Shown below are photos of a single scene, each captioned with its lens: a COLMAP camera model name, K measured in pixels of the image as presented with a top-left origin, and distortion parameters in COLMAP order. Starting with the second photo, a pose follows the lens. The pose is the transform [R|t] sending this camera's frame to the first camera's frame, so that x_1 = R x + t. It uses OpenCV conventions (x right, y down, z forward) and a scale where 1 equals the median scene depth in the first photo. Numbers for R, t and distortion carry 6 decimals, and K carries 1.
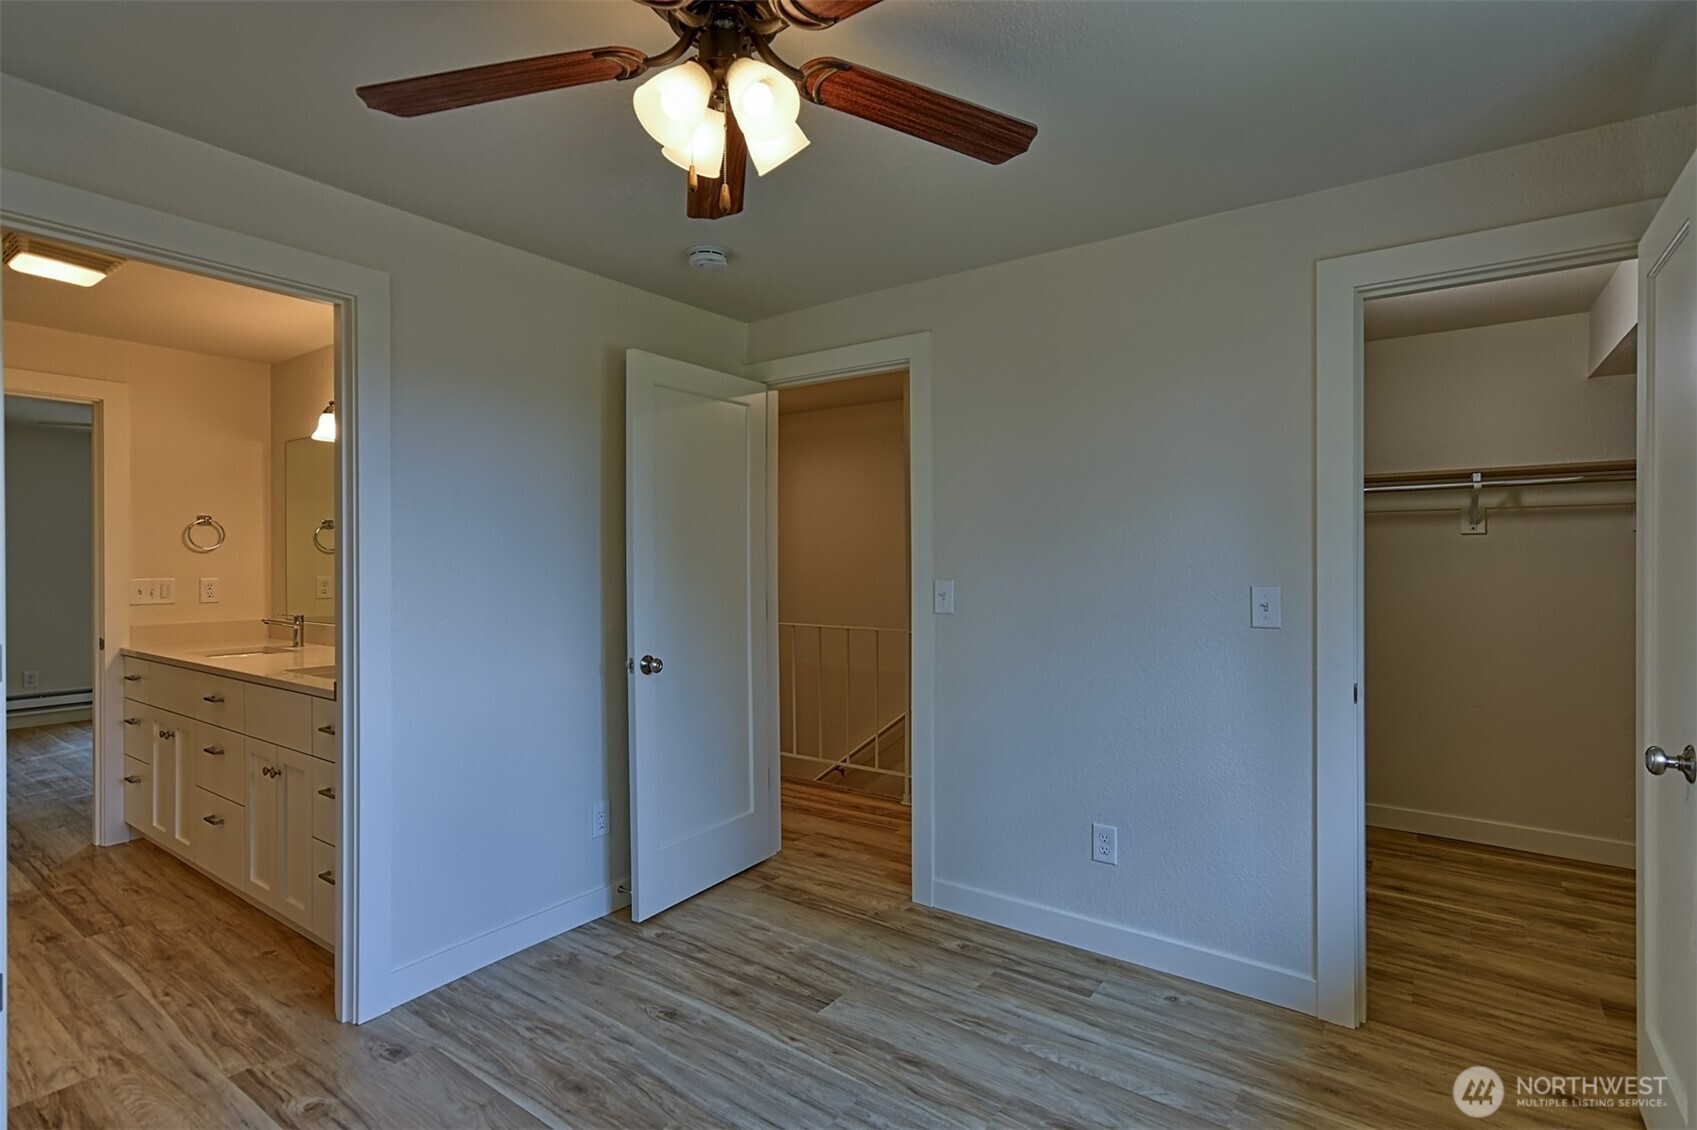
lens RADIAL K [[819.4, 0, 858.5], [0, 819.4, 564.8], [0, 0, 1]] dist [-0.015549, 0.013705]
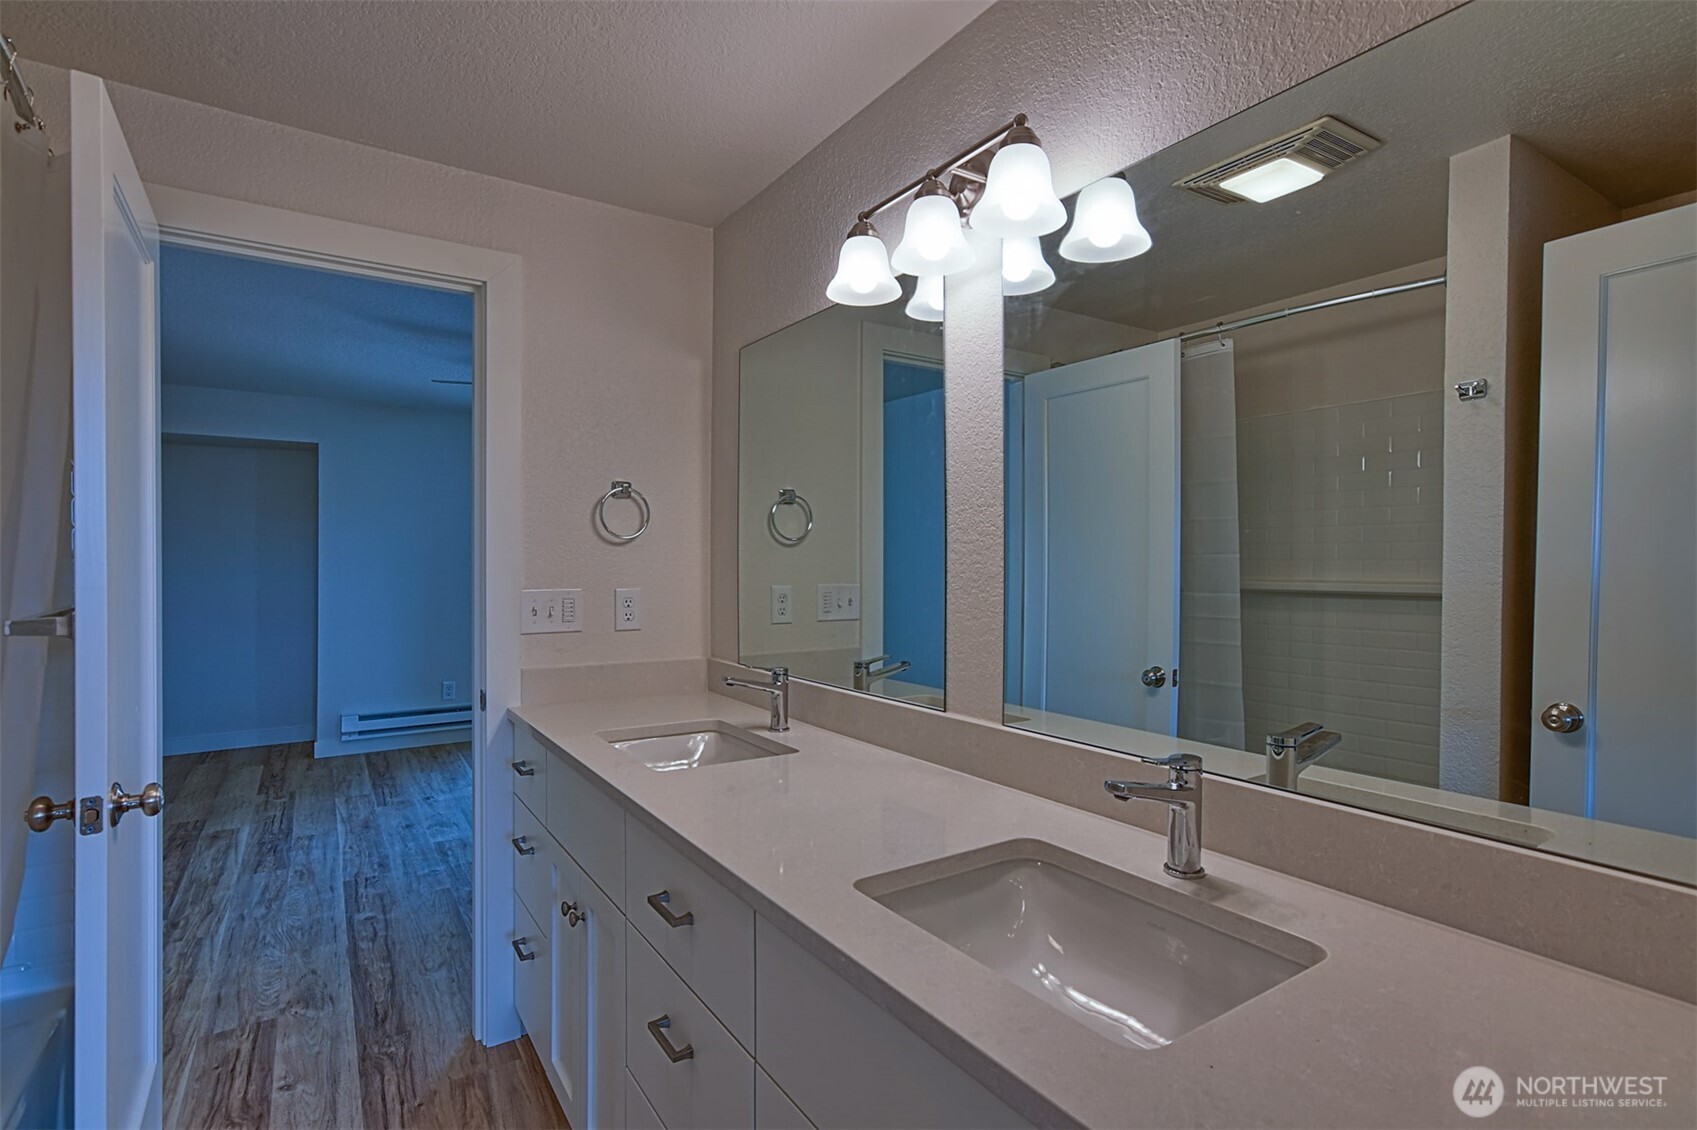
lens RADIAL K [[819.4, 0, 850.5], [0, 819.4, 565.2], [0, 0, 1]] dist [-0.015549, 0.013705]
pose [[0.948765, 0.024790, -0.315009, -0.476445], [-0.016411, 0.999438, 0.029222, -0.020618], [0.315556, -0.022555, 0.948639, 0.510599]]
